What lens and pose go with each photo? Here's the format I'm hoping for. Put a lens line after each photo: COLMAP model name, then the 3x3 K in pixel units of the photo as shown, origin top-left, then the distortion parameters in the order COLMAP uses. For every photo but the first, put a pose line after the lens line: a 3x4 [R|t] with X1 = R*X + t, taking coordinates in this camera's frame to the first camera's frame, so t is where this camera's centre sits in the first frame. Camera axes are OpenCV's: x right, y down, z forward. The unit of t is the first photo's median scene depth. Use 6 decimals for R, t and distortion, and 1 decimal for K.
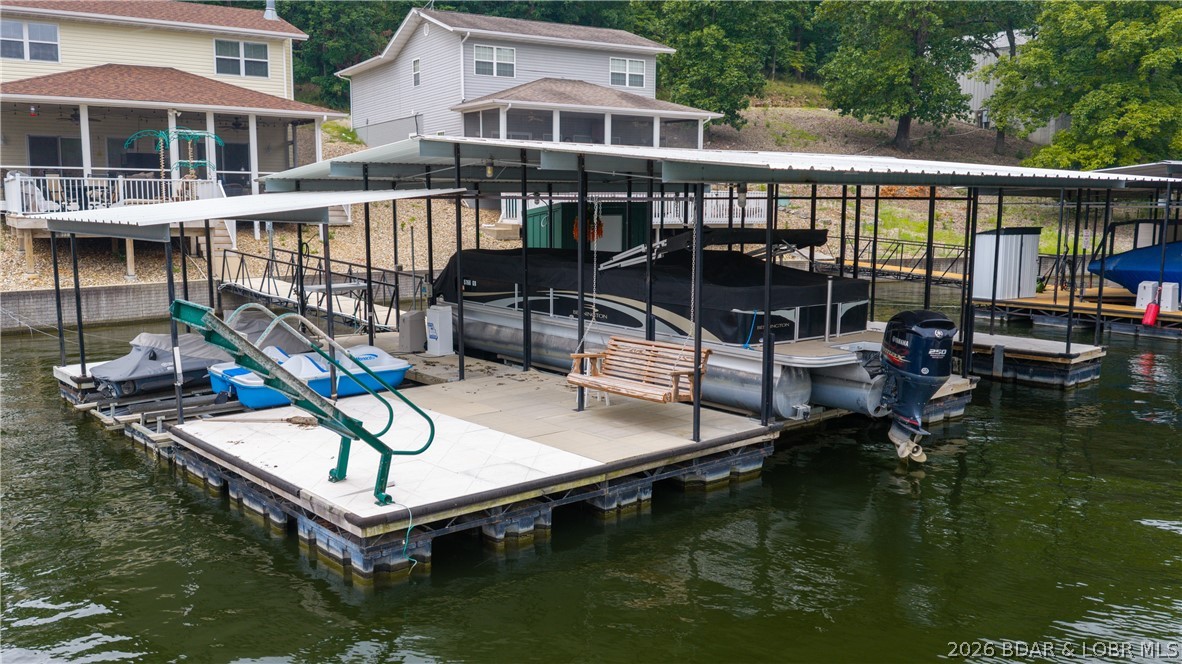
lens RADIAL K [[976.3, 0, 592.9], [0, 976.3, 328.8], [0, 0, 1]] dist [0.036271, -0.073109]
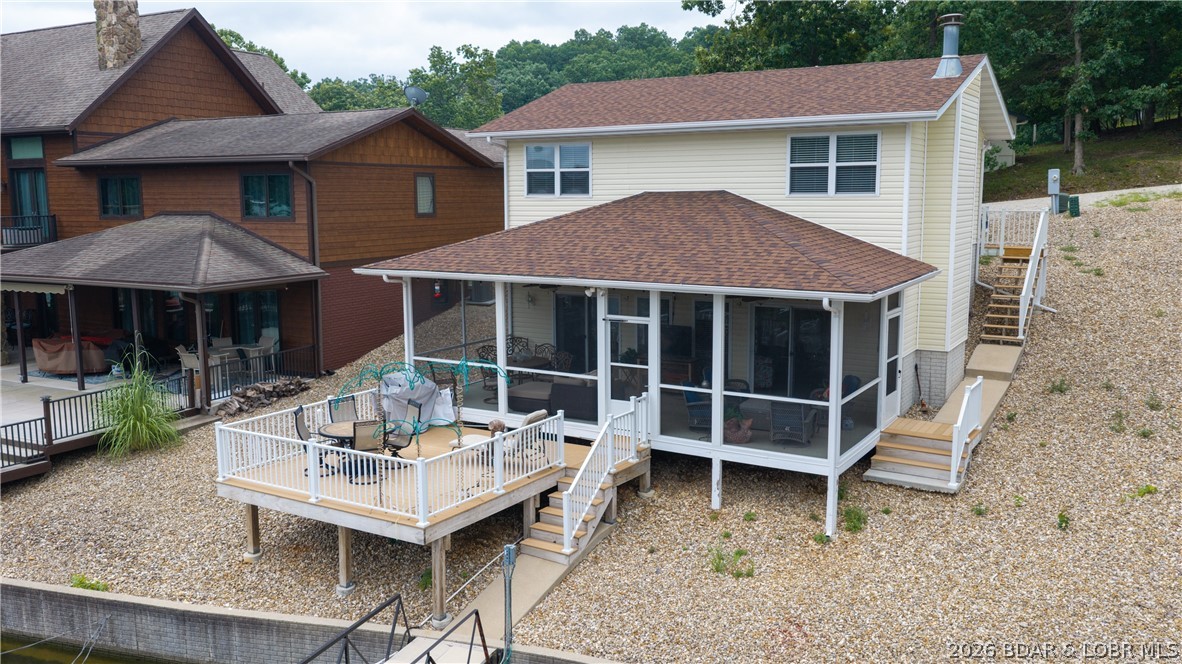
lens RADIAL K [[976.3, 0, 592.9], [0, 976.3, 328.8], [0, 0, 1]] dist [0.036271, -0.073109]
pose [[0.420738, 0.117556, -0.899533, 0.113626], [-0.105882, 0.991155, 0.080006, -0.218773], [0.900982, 0.061583, 0.429464, 0.656376]]
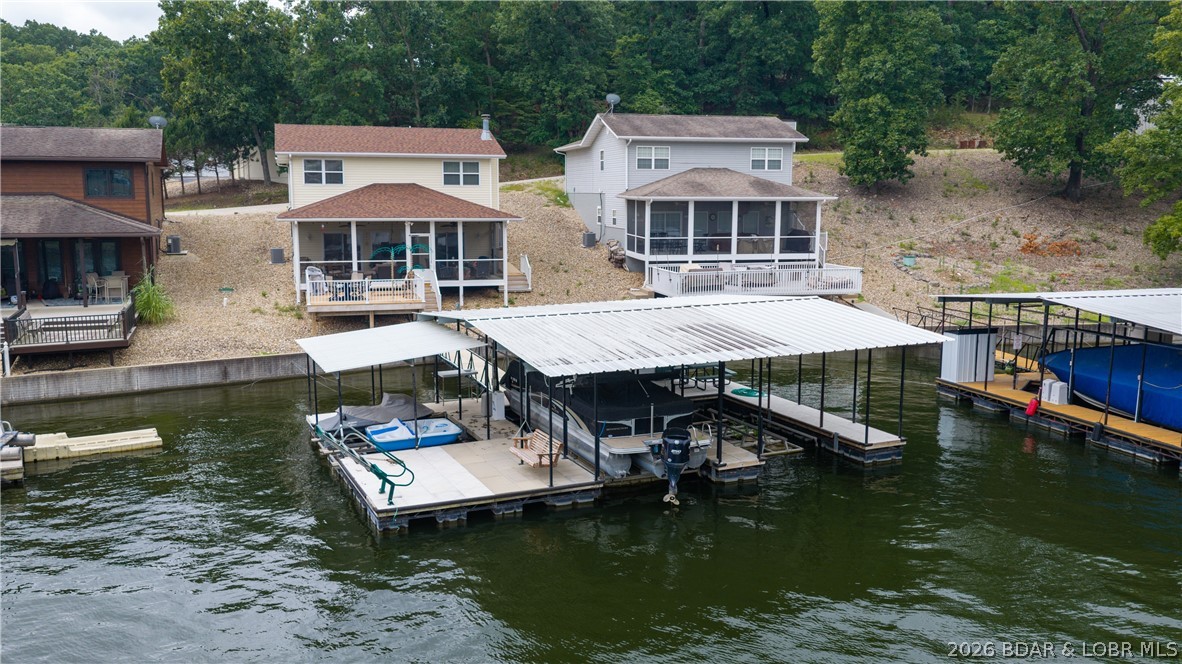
lens RADIAL K [[976.3, 0, 592.9], [0, 976.3, 328.8], [0, 0, 1]] dist [0.036271, -0.073109]
pose [[0.958116, 0.037430, -0.283923, 0.244395], [-0.034064, 0.999279, 0.016788, -0.083416], [0.284346, -0.006413, 0.958700, -0.317667]]
